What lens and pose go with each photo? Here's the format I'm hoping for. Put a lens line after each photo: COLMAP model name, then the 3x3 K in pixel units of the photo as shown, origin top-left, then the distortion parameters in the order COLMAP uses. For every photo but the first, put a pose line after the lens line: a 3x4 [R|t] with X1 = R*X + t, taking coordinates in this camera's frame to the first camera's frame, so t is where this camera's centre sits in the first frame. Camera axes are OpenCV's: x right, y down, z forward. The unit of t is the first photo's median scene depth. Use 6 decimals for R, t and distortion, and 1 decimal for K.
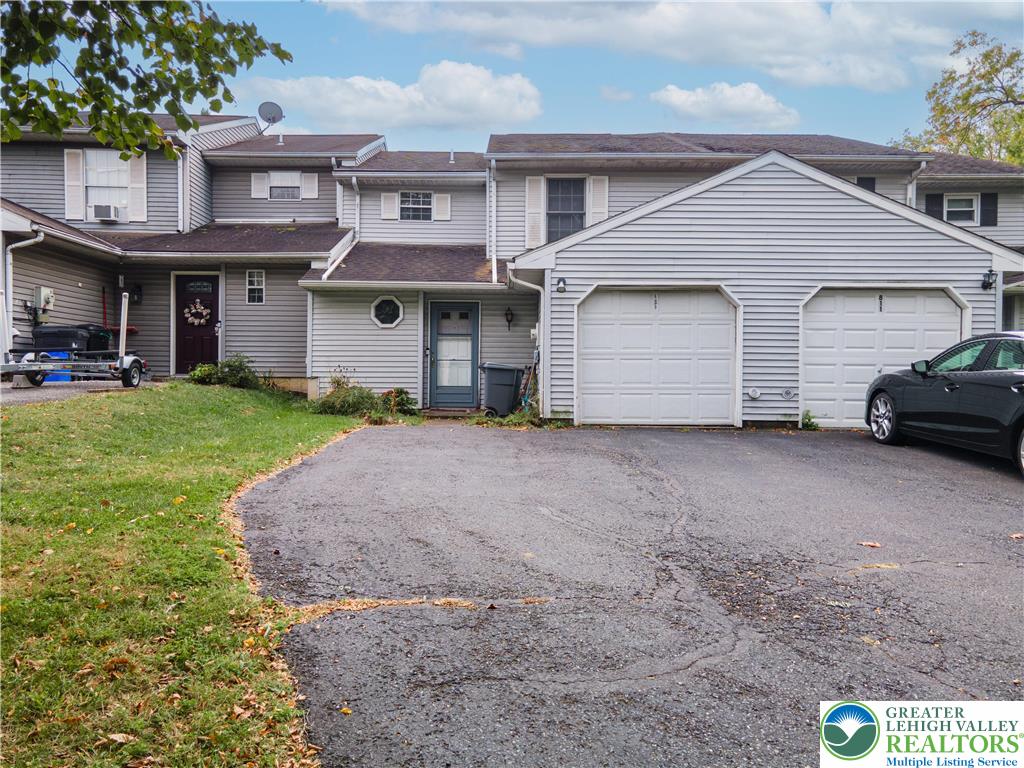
lens RADIAL K [[730.6, 0, 513.2], [0, 730.6, 381.7], [0, 0, 1]] dist [0.036911, 0.025797]
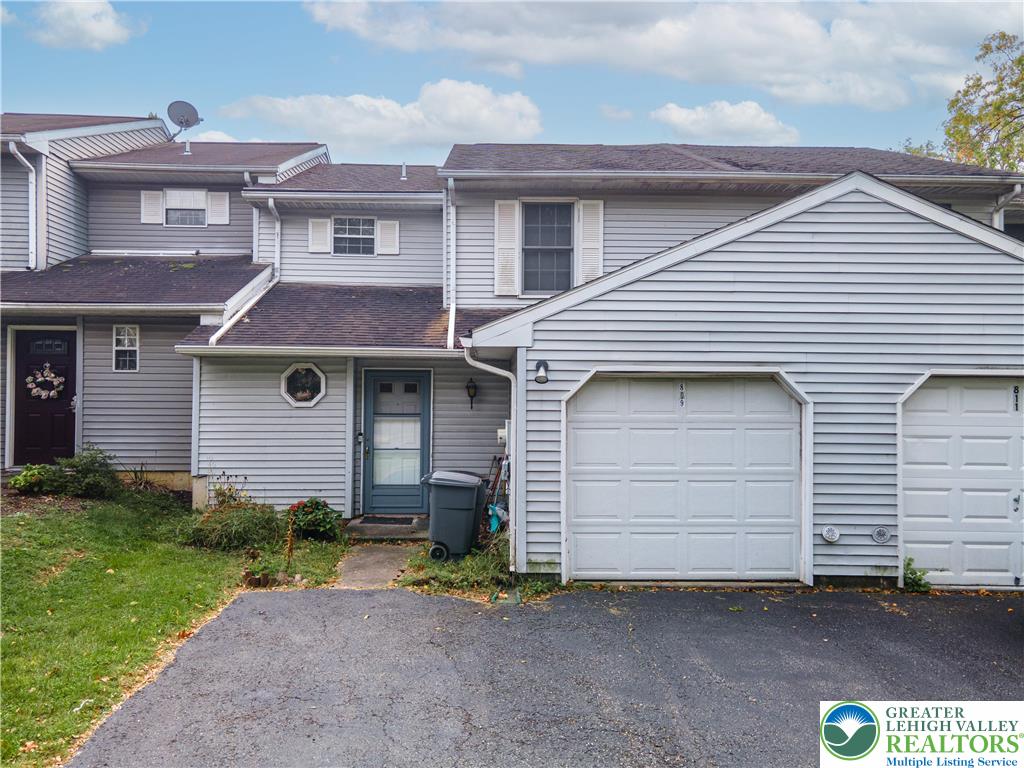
lens RADIAL K [[730.6, 0, 512.0], [0, 730.6, 386.7], [0, 0, 1]] dist [0.036911, 0.025797]
pose [[0.999688, -0.000237, 0.024967, 0.016626], [0.000375, 0.999985, -0.005525, -0.086330], [-0.024965, 0.005533, 0.999673, 0.253506]]
